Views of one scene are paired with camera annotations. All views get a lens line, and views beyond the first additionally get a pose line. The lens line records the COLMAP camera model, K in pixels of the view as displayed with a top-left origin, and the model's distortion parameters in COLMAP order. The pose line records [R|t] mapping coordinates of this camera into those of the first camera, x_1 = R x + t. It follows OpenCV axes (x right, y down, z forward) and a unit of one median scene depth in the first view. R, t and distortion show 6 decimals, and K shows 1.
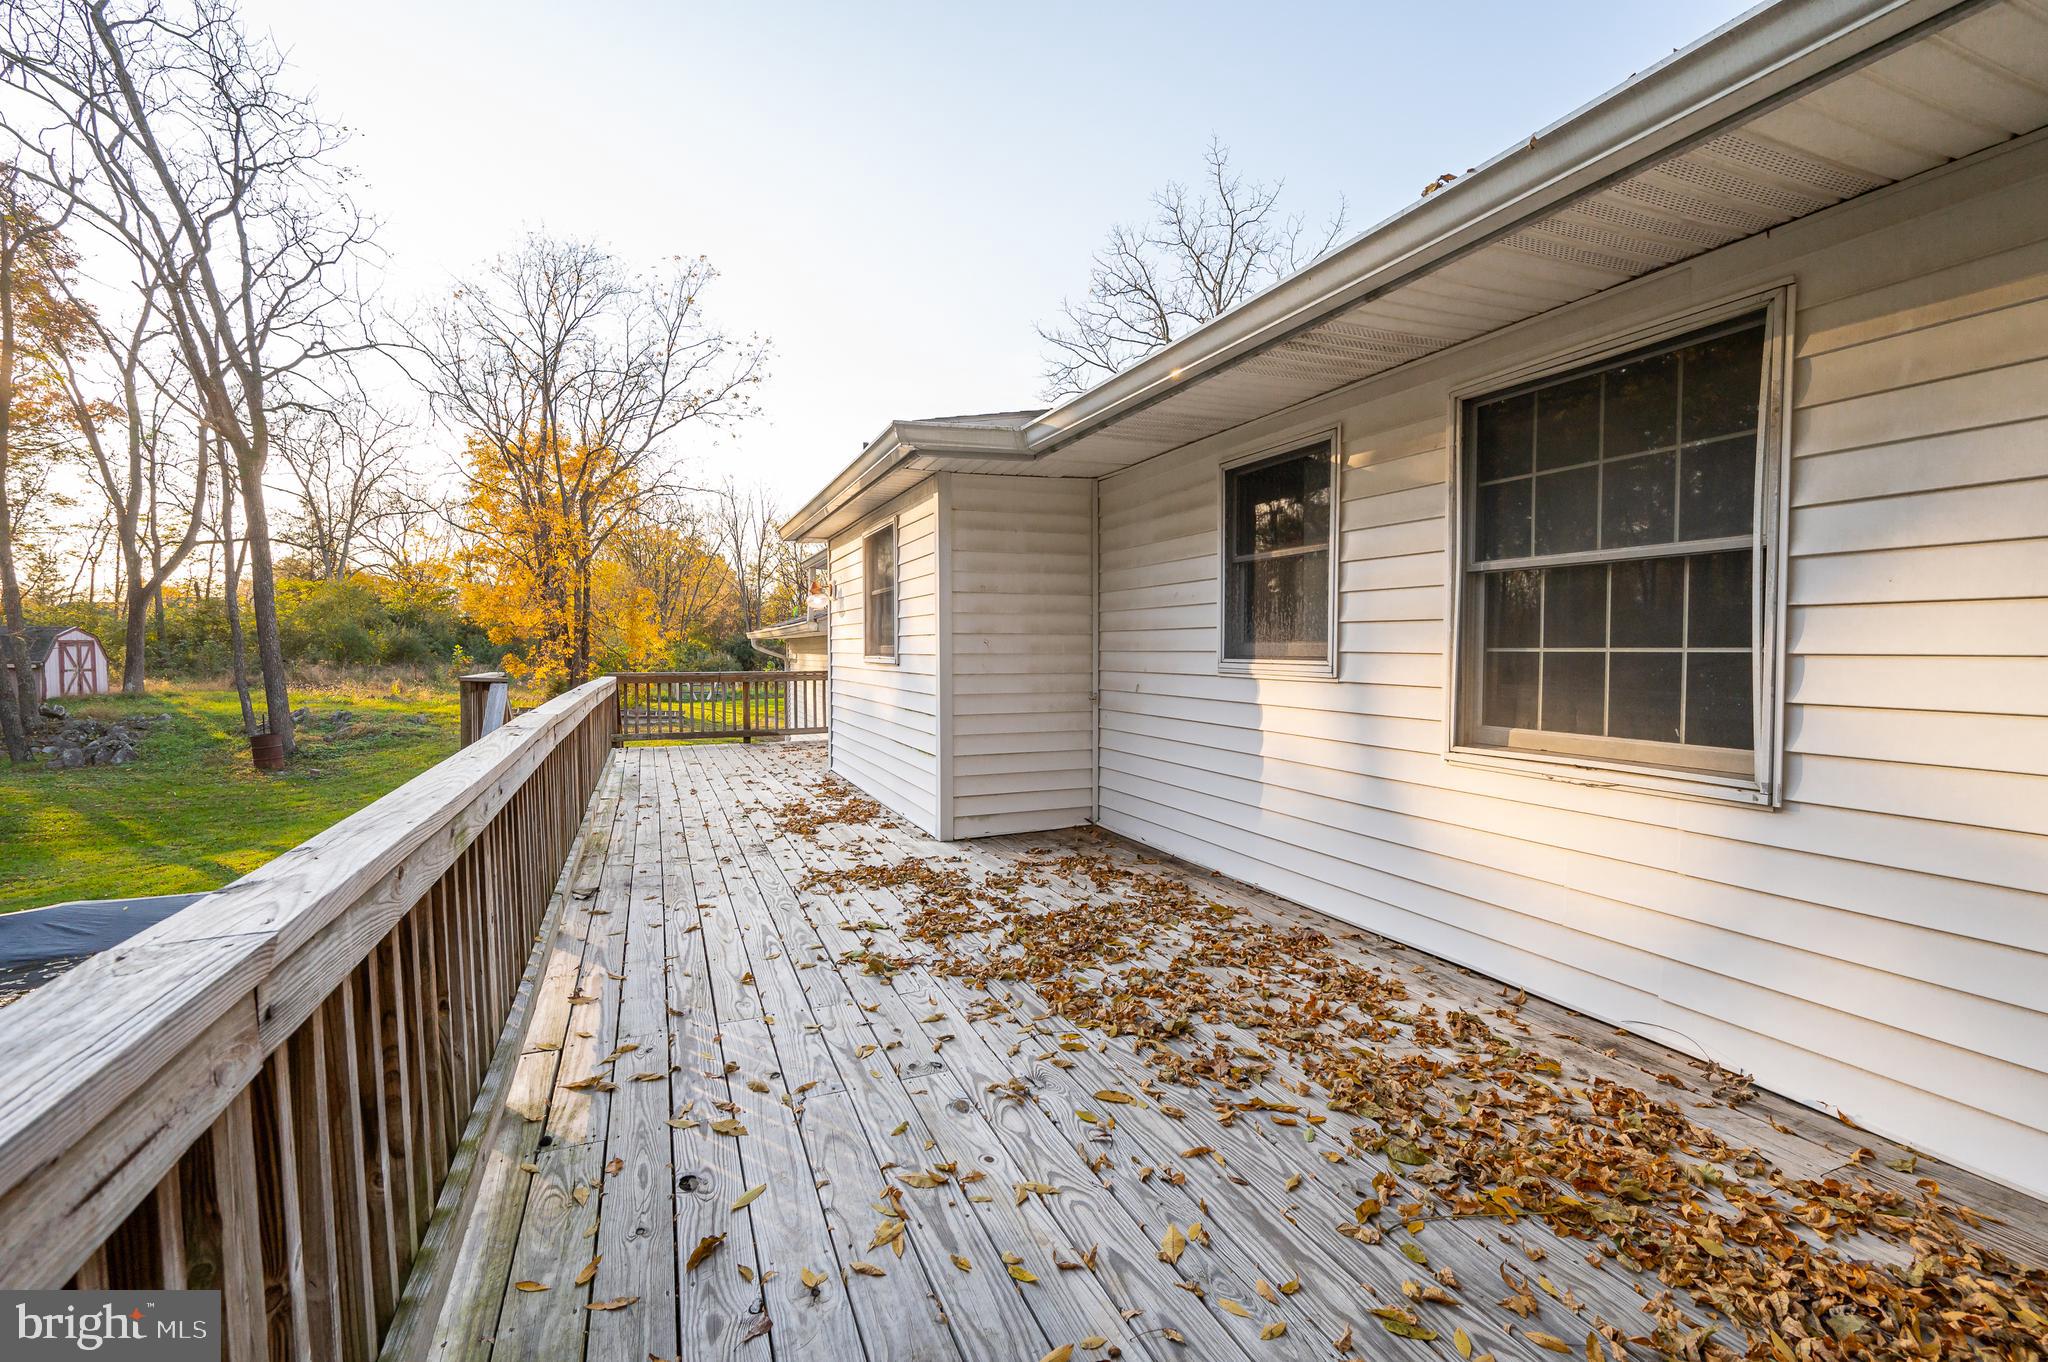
lens RADIAL K [[916.7, 0, 1037.3], [0, 916.7, 678.7], [0, 0, 1]] dist [-0.003157, -0.003584]
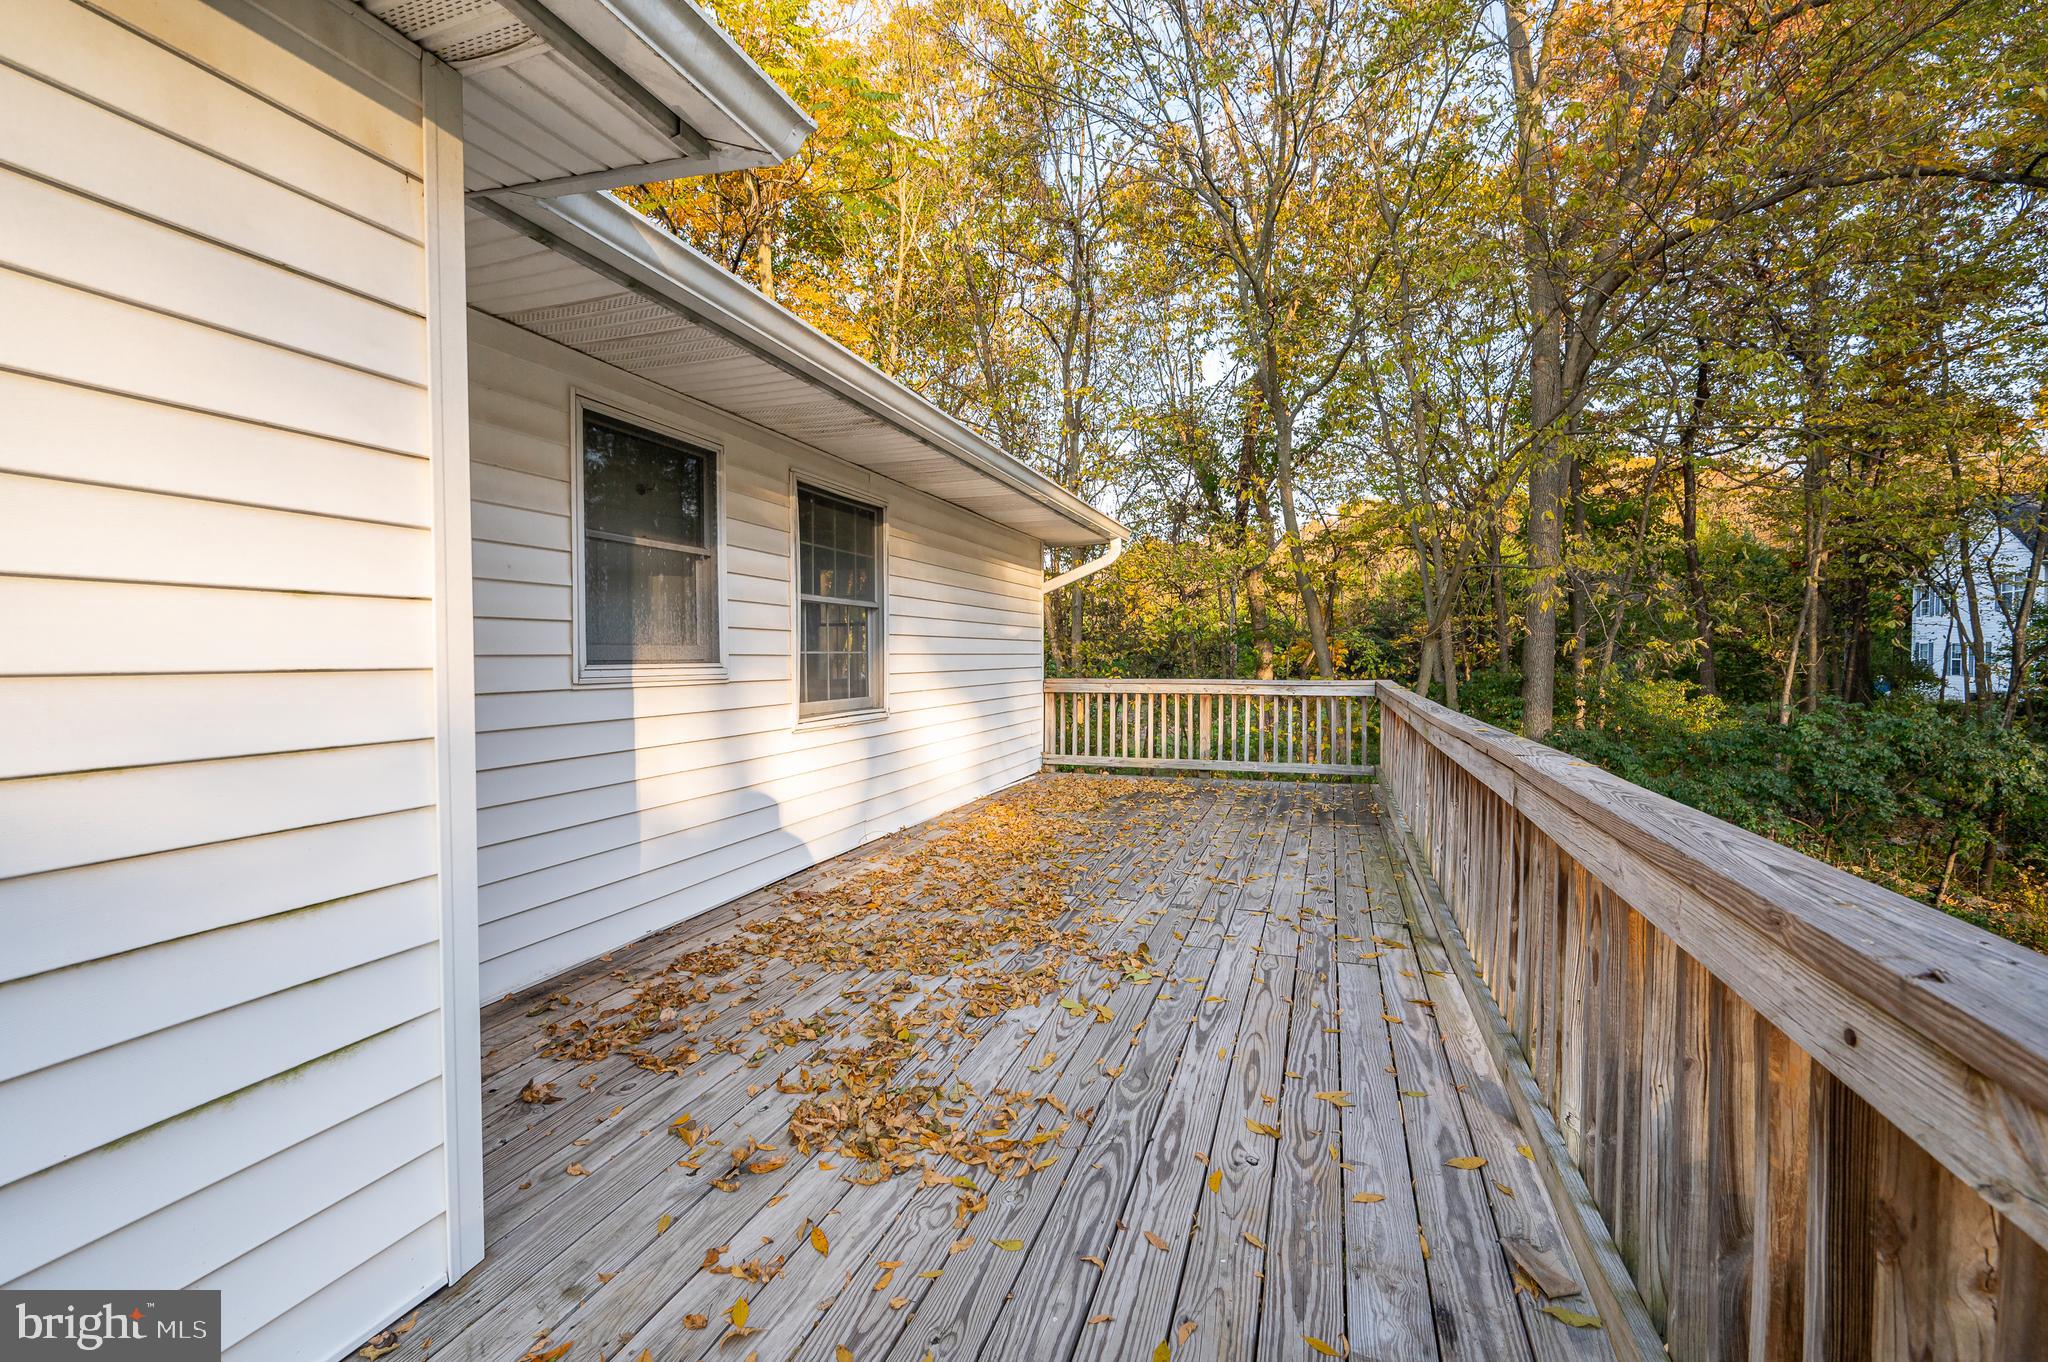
lens RADIAL K [[916.7, 0, 1034.5], [0, 916.7, 677.6], [0, 0, 1]] dist [-0.003157, -0.003584]
pose [[-0.760812, -0.010766, 0.648883, -0.580207], [0.028161, 0.998373, 0.049582, -0.040792], [-0.648361, 0.055996, -0.759271, 1.420488]]
